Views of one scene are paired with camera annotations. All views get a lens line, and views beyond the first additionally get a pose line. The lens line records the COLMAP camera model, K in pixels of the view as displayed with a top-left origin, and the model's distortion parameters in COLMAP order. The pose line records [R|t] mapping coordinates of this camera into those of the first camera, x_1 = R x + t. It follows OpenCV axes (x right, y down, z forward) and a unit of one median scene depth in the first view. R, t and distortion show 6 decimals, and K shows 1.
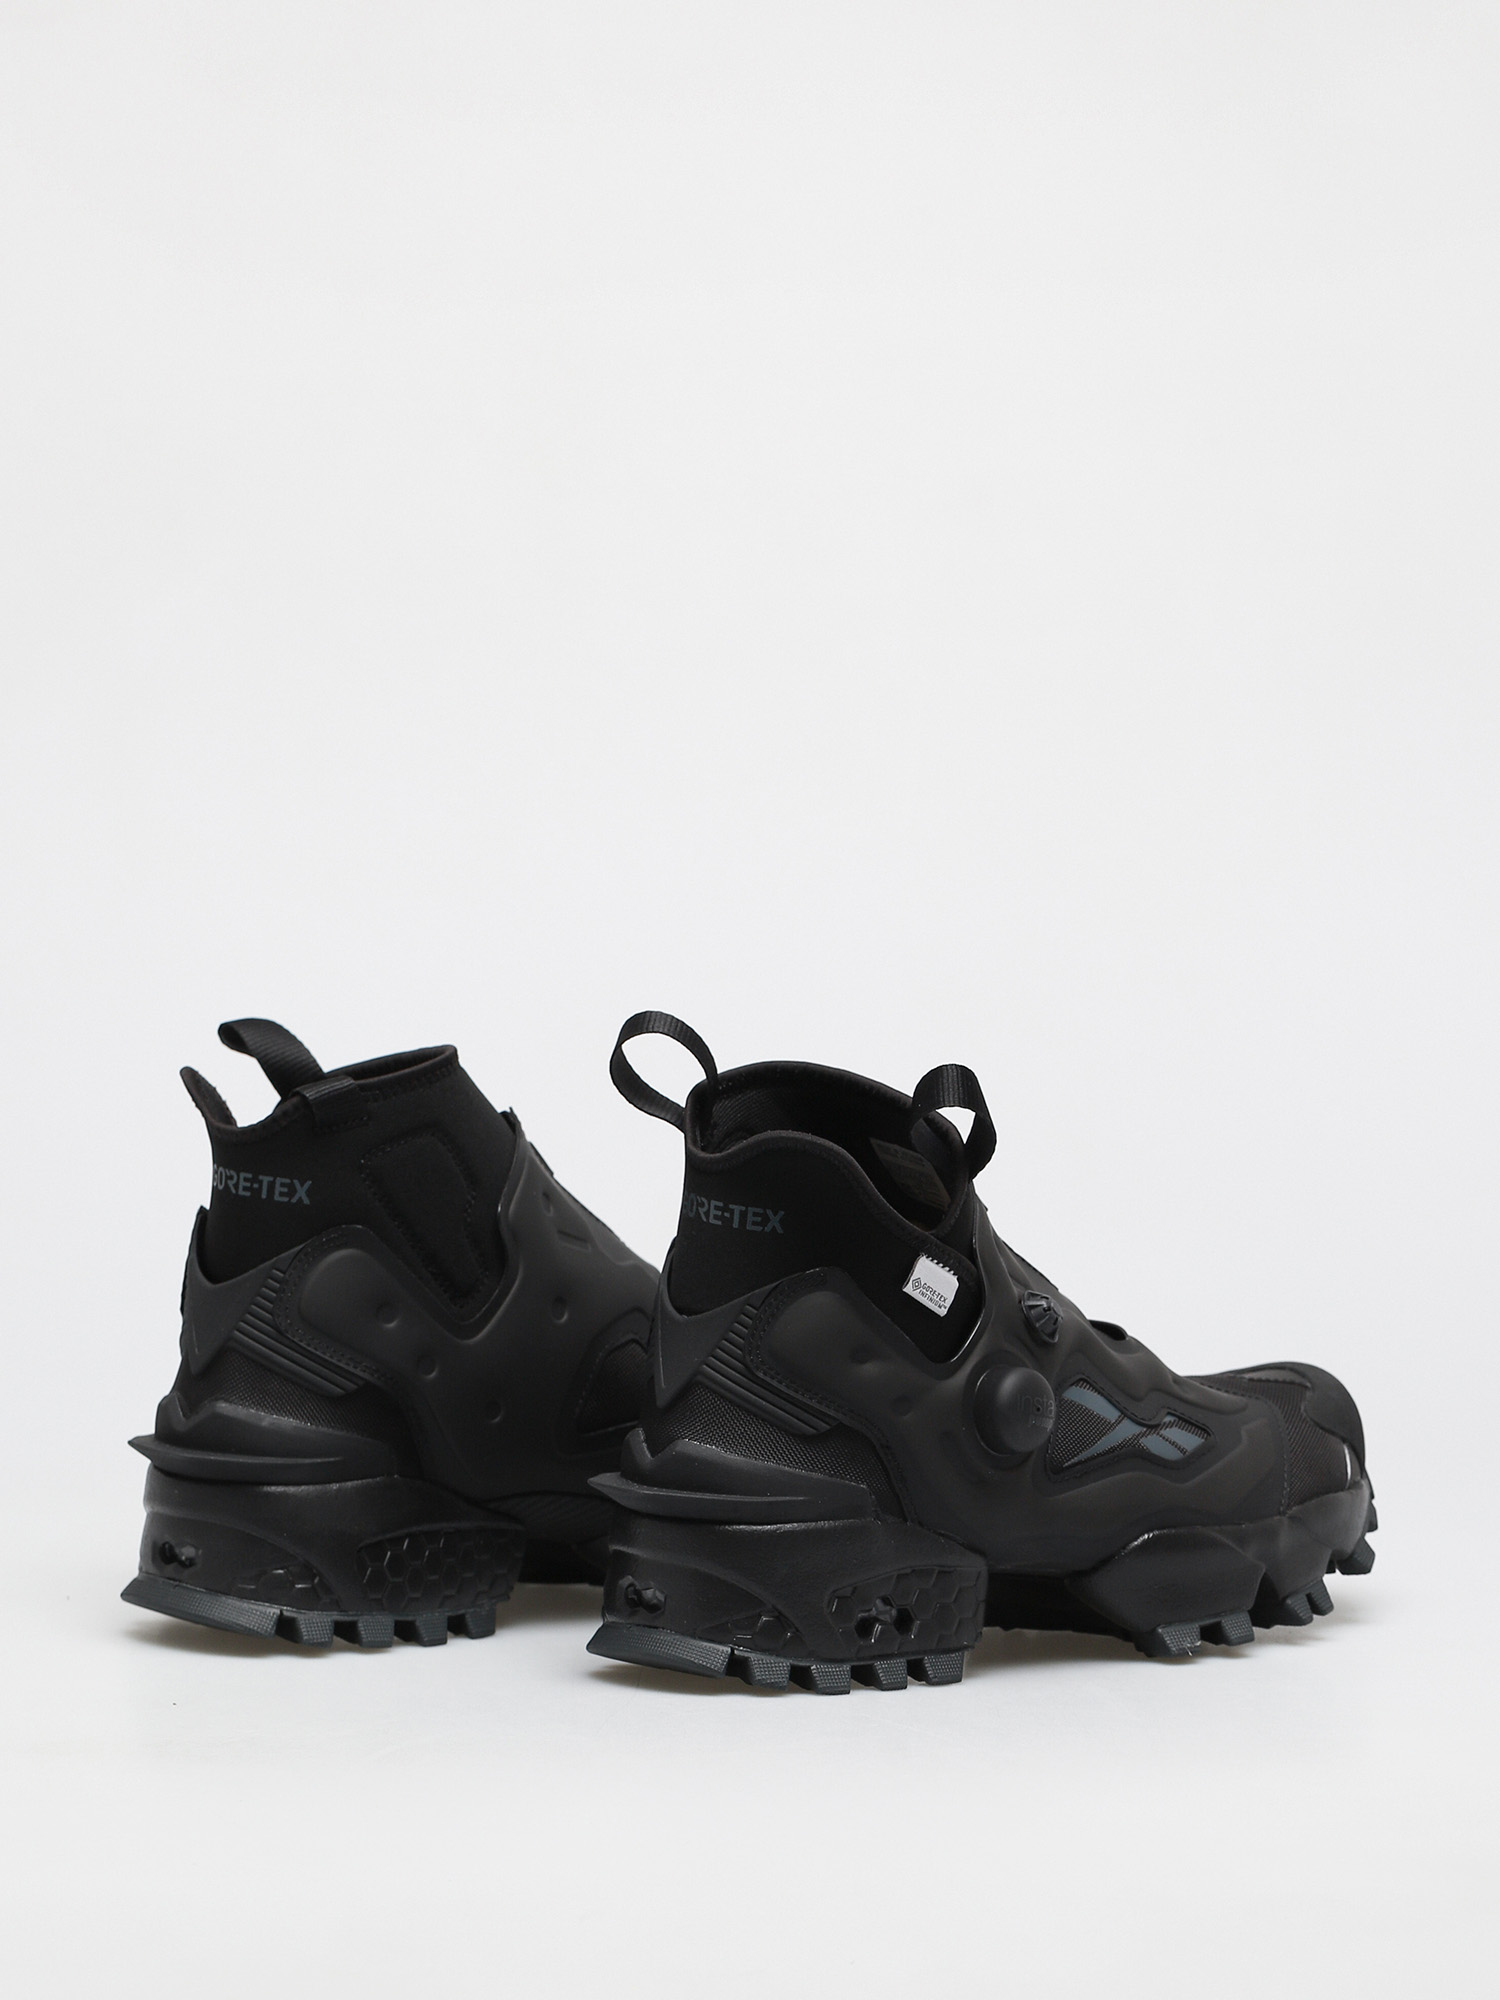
lens RADIAL K [[6580.0, 0, 750.9], [0, 6580.0, 999.6], [0, 0, 1]] dist [-0.245720, 0.000000]
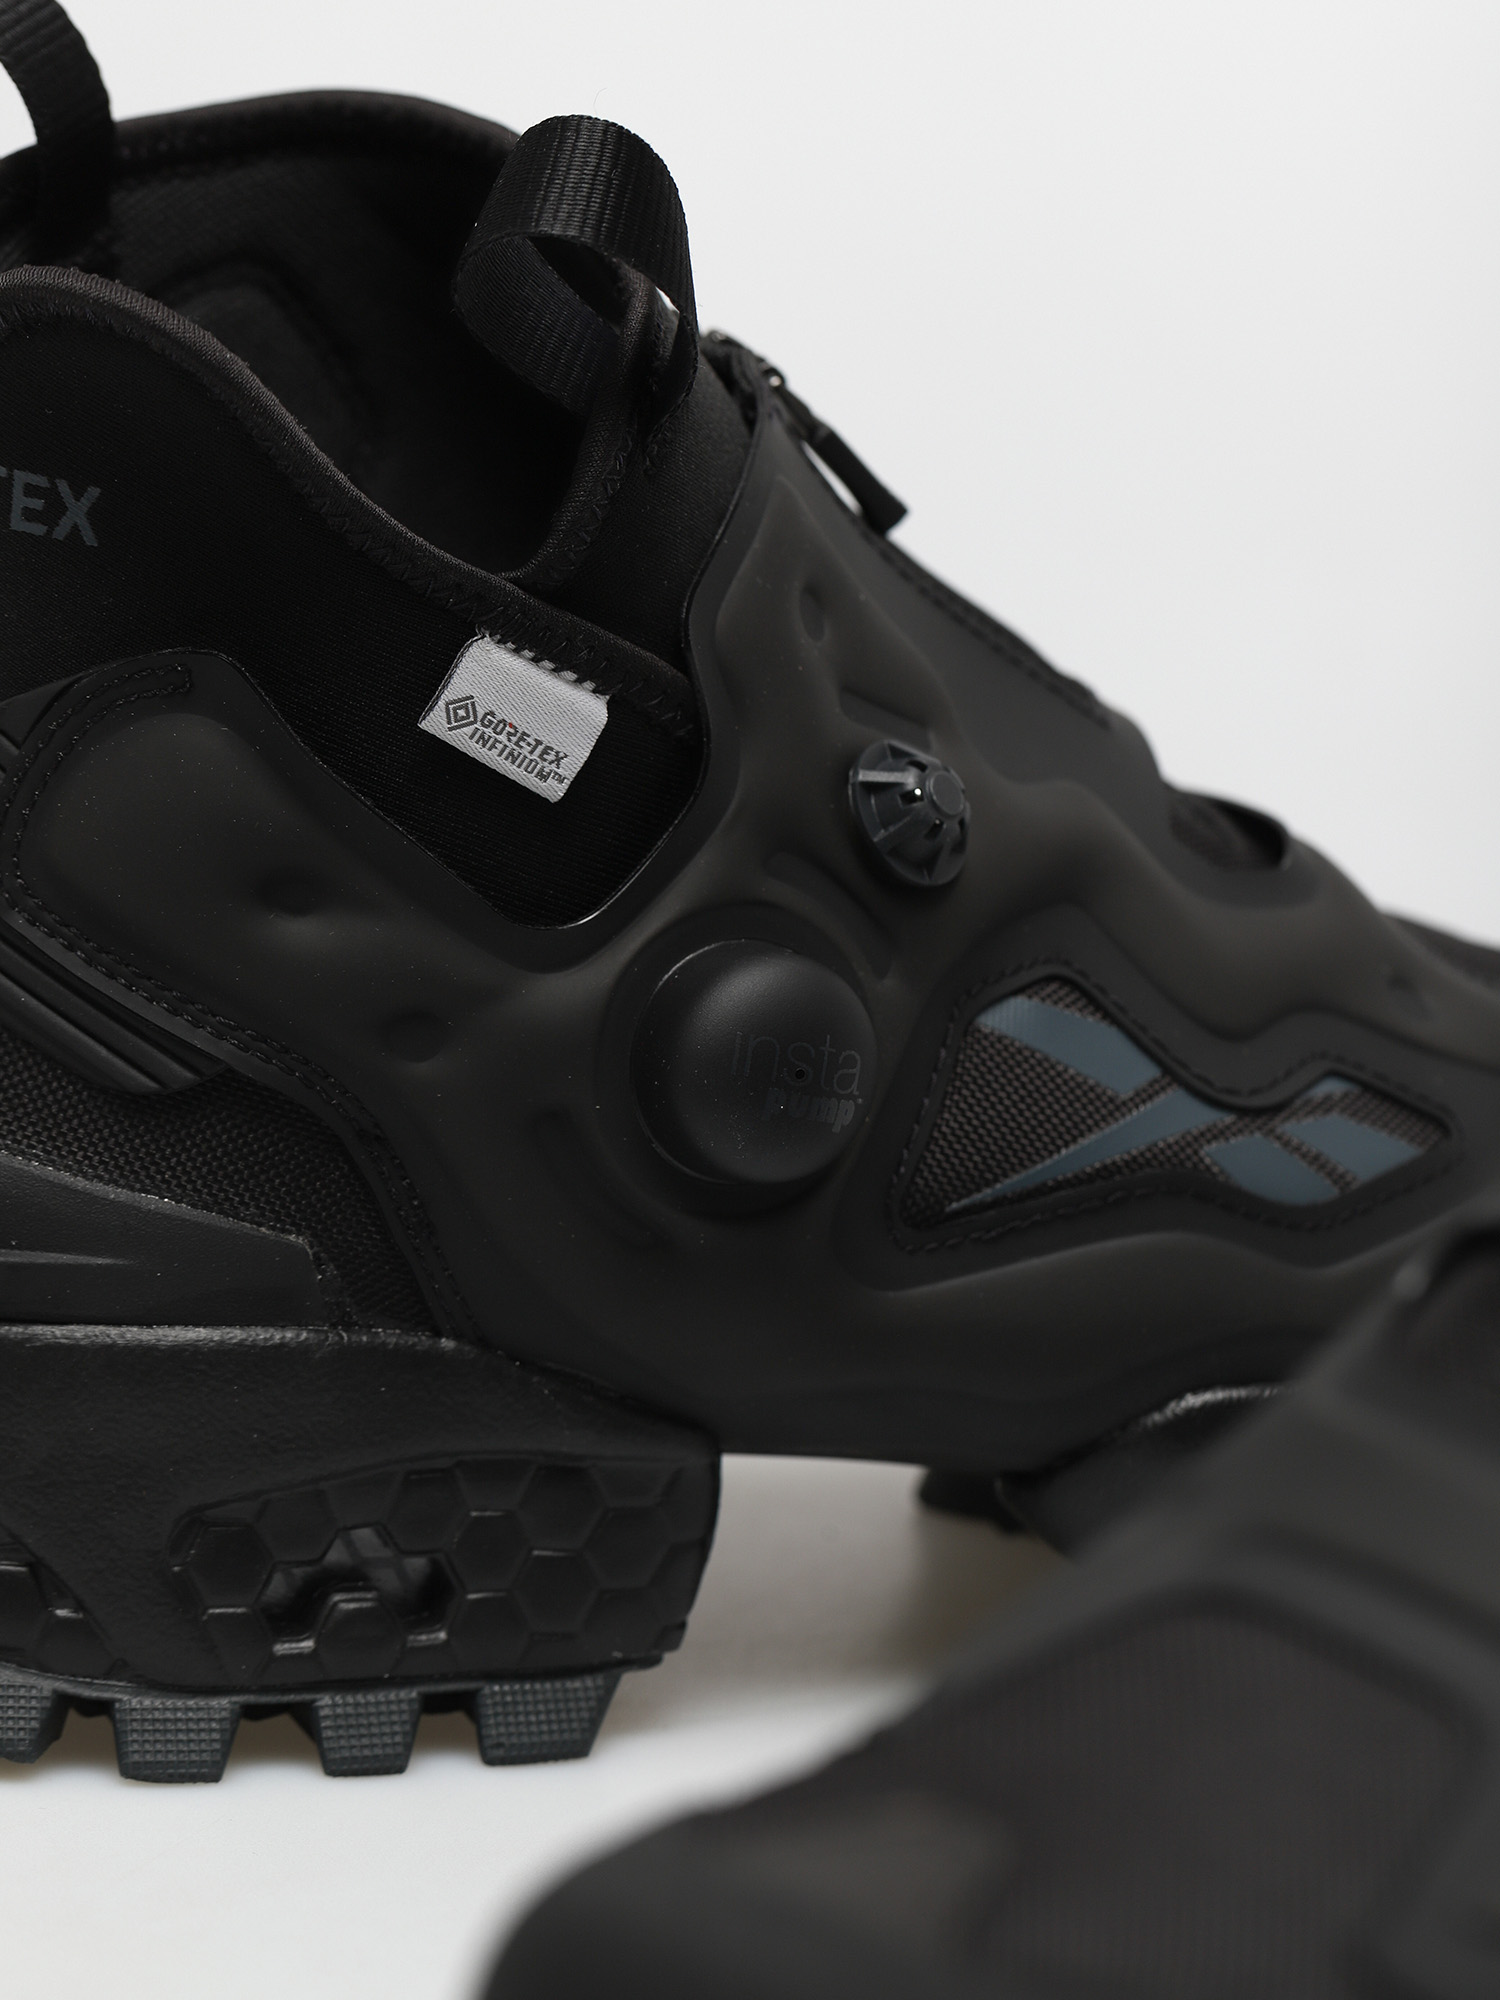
lens RADIAL K [[6580.0, 0, 750.0], [0, 6580.0, 999.6], [0, 0, 1]] dist [-0.245720, 0.000000]
pose [[0.959427, 0.098190, -0.264309, 0.138537], [-0.060939, 0.987460, 0.145634, 0.004779], [0.275294, -0.123618, 0.953379, 0.651601]]
